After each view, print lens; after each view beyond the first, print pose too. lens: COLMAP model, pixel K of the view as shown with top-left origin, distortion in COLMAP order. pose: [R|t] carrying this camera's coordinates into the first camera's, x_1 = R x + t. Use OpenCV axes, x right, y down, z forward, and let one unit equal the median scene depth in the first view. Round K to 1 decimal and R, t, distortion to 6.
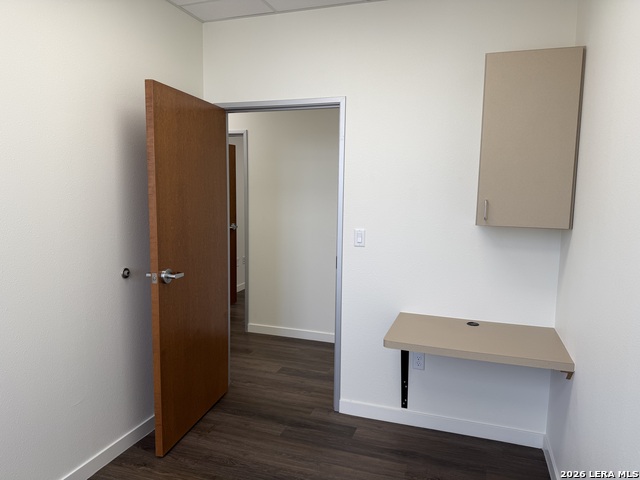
lens RADIAL K [[447.2, 0, 320.0], [0, 447.2, 240.0], [0, 0, 1]] dist [-0.002777, -0.001745]
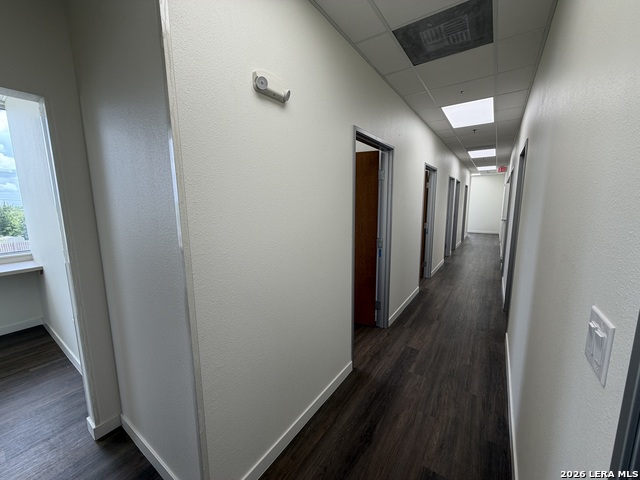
lens RADIAL K [[255.4, 0, 320.0], [0, 255.4, 240.0], [0, 0, 1]] dist [0.000290, 0.000016]
pose [[-0.272525, 0.132831, -0.952935, 0.626267], [-0.106287, 0.980206, 0.167029, -0.095334], [0.956260, 0.146805, -0.253013, 0.909213]]
